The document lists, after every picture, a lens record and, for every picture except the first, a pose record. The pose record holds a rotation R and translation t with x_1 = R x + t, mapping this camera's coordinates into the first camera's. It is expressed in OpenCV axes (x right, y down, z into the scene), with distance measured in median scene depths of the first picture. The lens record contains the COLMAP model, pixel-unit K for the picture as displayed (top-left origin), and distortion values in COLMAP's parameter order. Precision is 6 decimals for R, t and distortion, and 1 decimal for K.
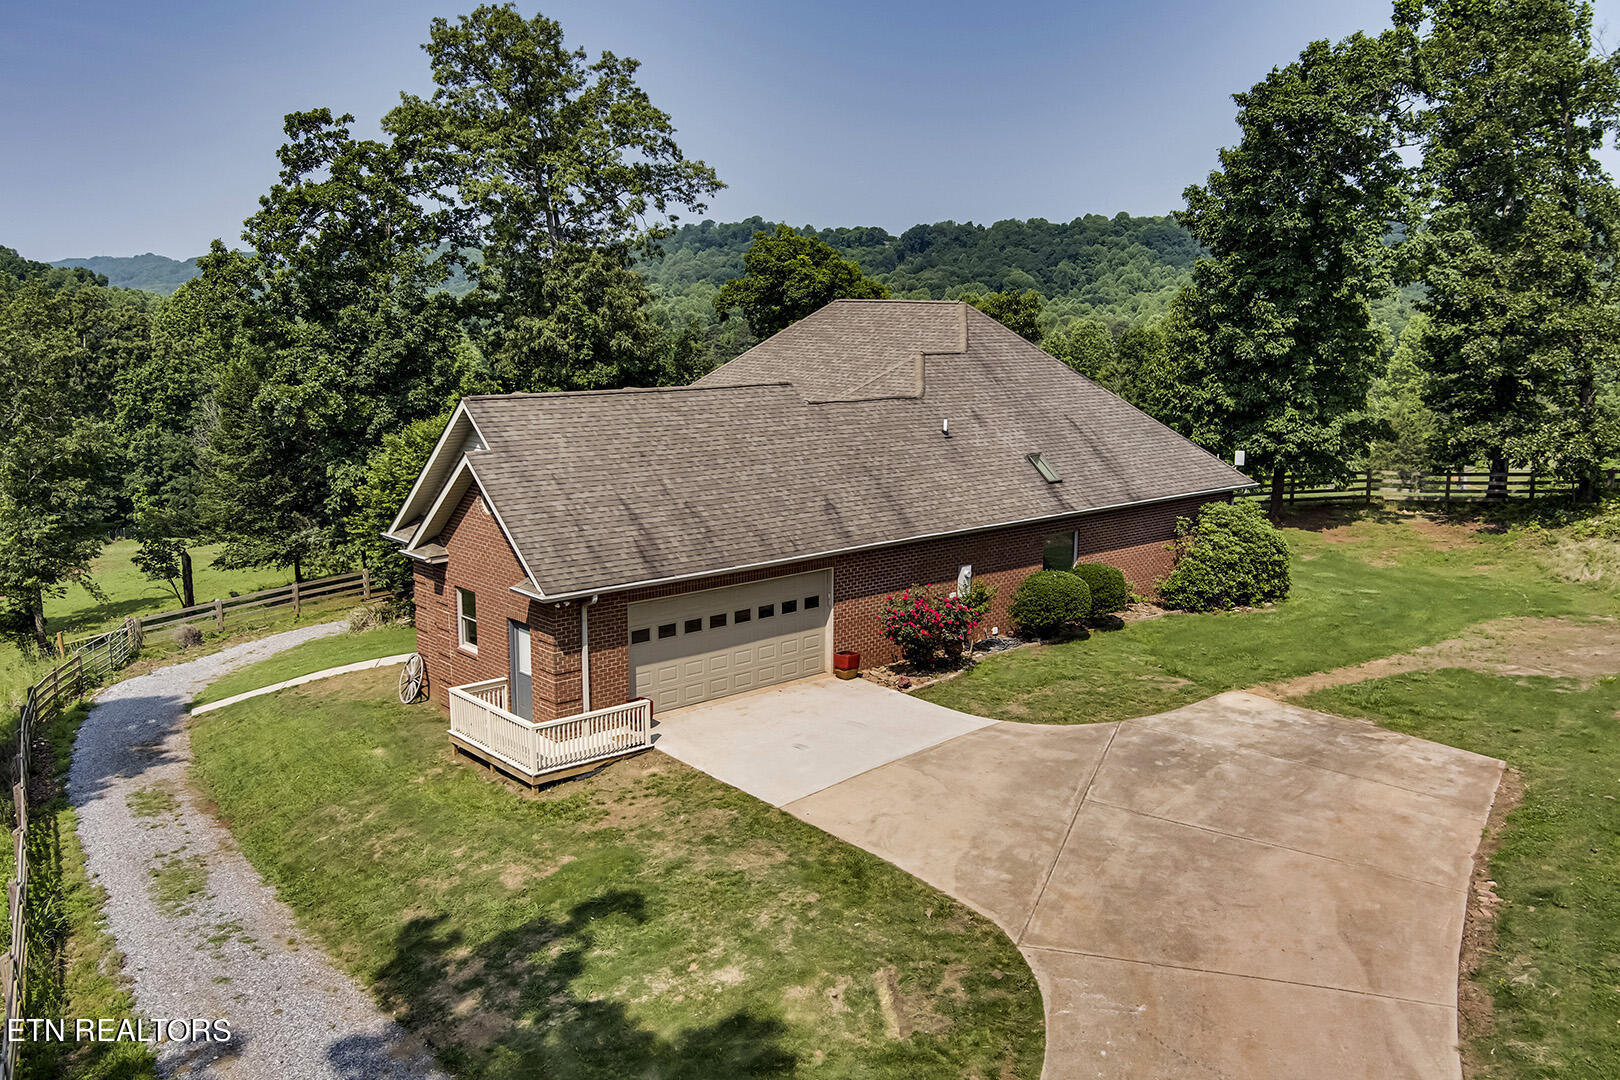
lens RADIAL K [[1372.1, 0, 810.0], [0, 1372.1, 540.0], [0, 0, 1]] dist [-0.059129, 0.000962]
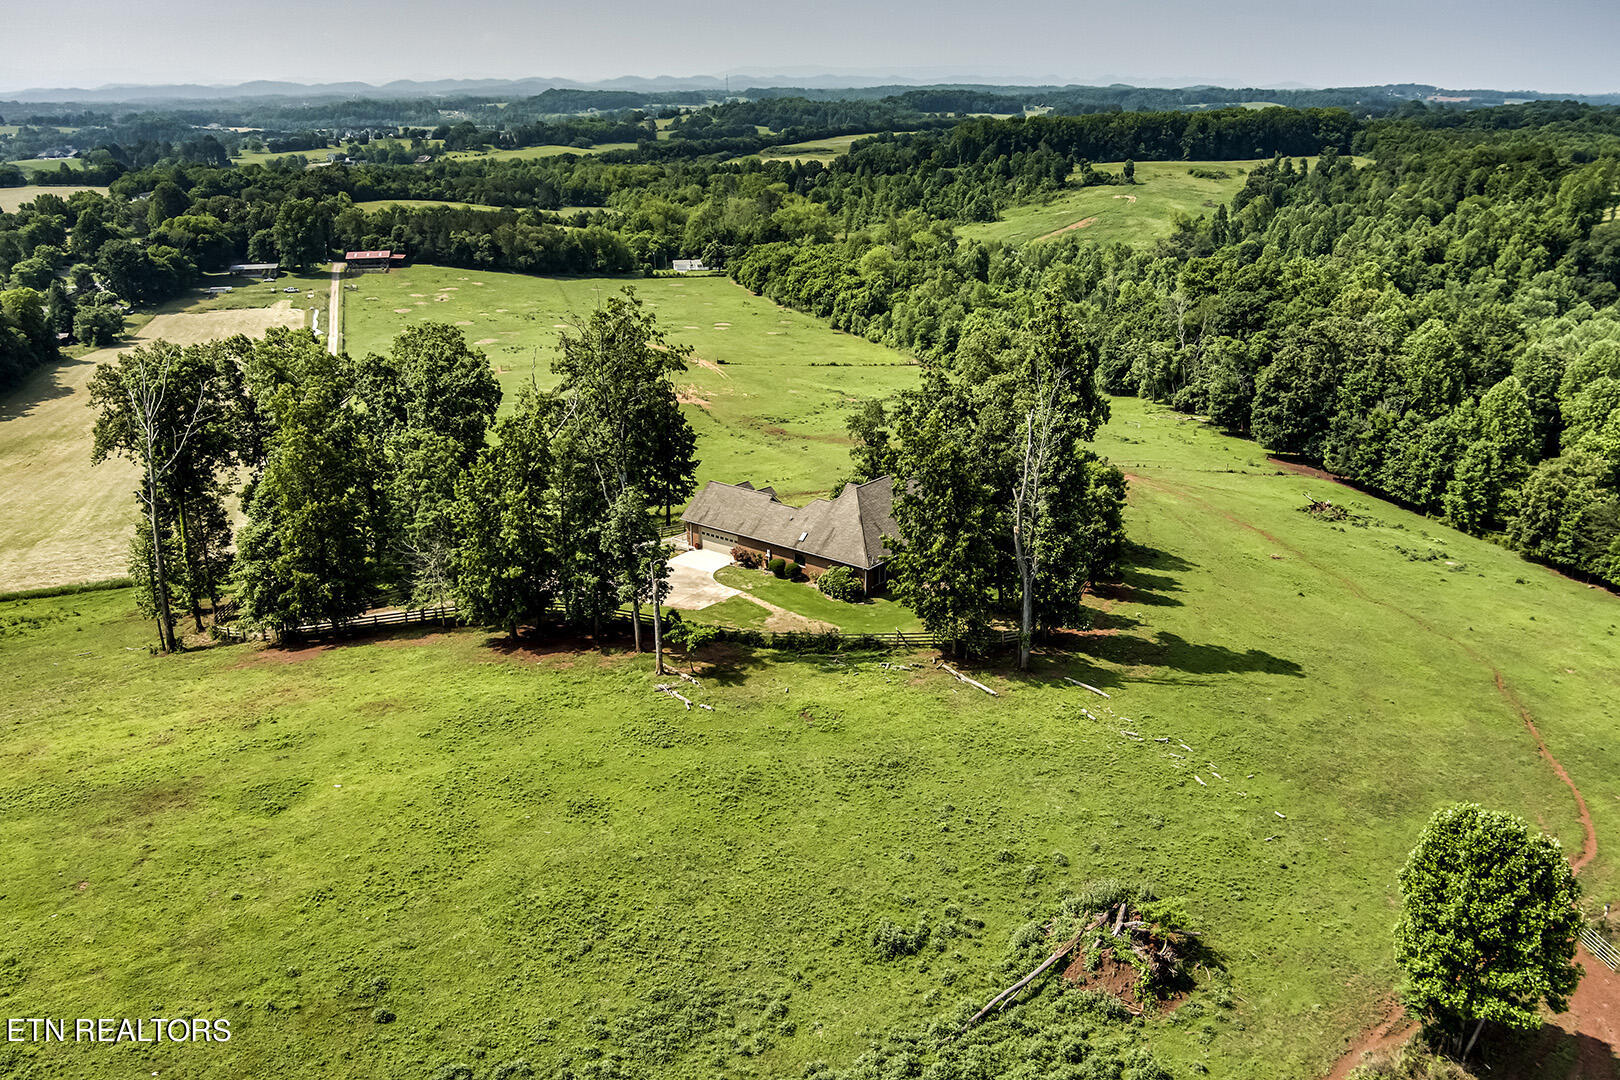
lens RADIAL K [[1372.1, 0, 810.0], [0, 1372.1, 540.0], [0, 0, 1]] dist [-0.059129, 0.000962]
pose [[0.142828, 0.303722, -0.941994, 4.505127], [-0.169947, 0.945142, 0.278969, -1.327018], [0.975048, 0.120245, 0.186610, 0.390707]]
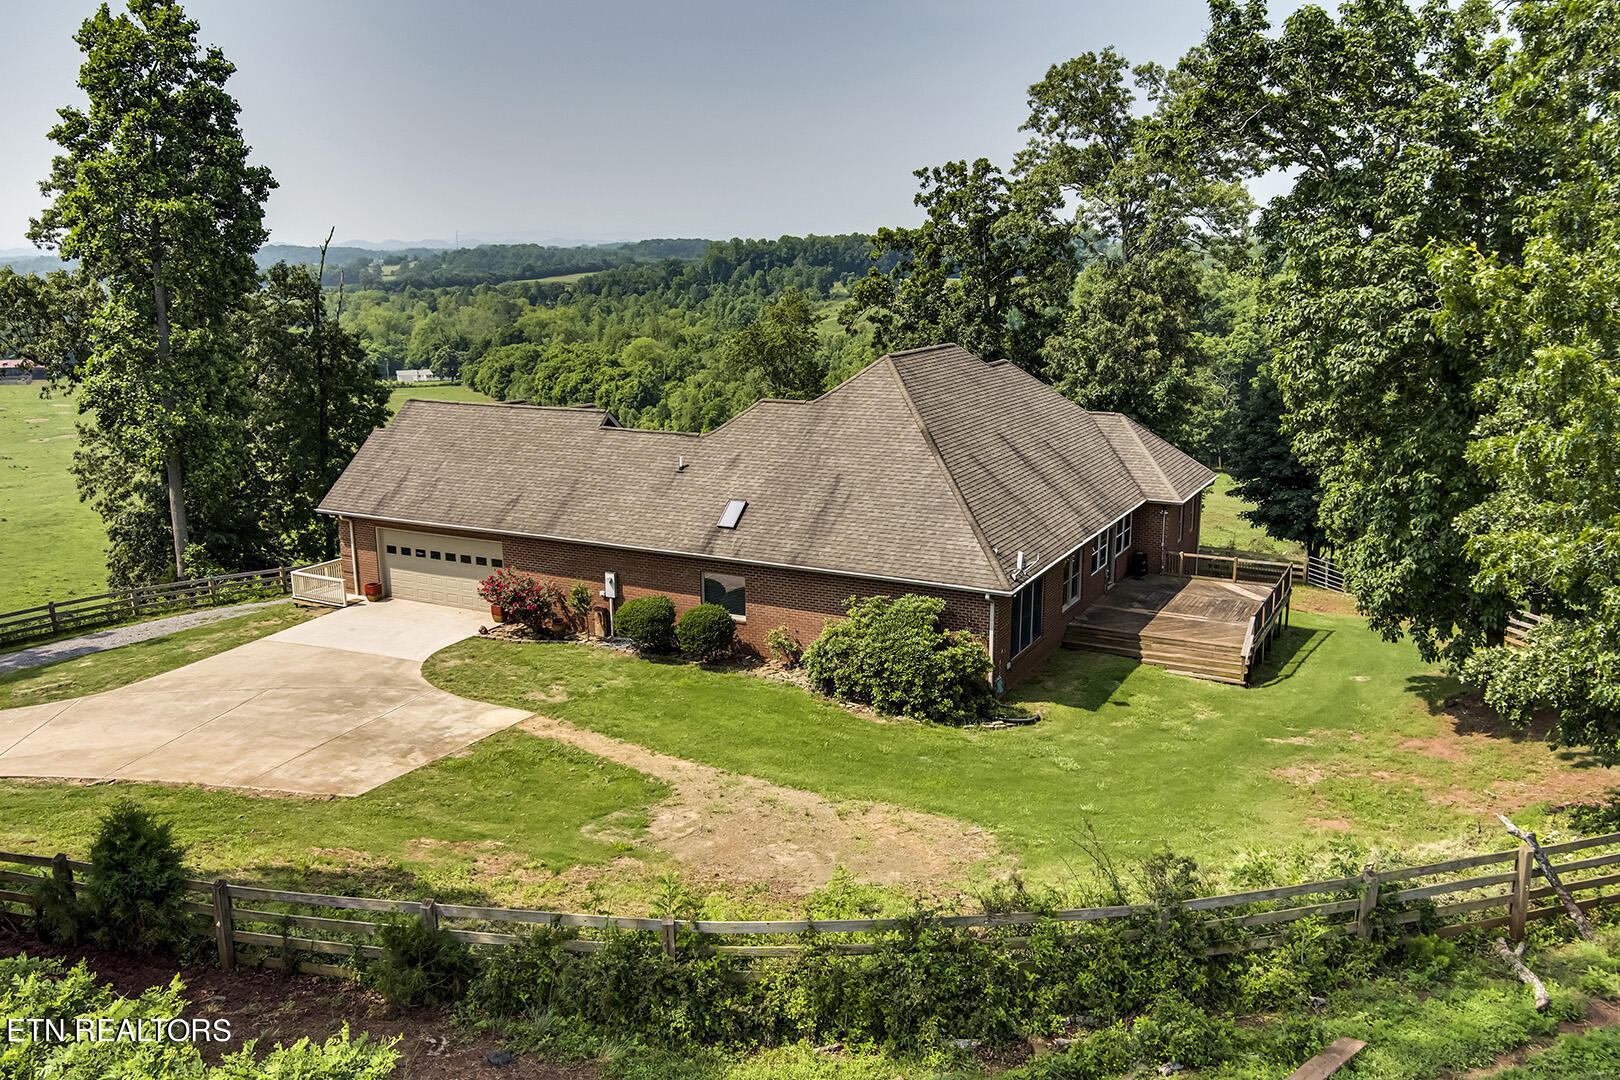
lens RADIAL K [[1372.1, 0, 810.0], [0, 1372.1, 540.0], [0, 0, 1]] dist [-0.059129, 0.000962]
pose [[0.327370, 0.184952, -0.926619, 1.465875], [-0.155833, 0.977796, 0.140112, -0.235273], [0.931958, 0.098529, 0.348922, 0.826043]]
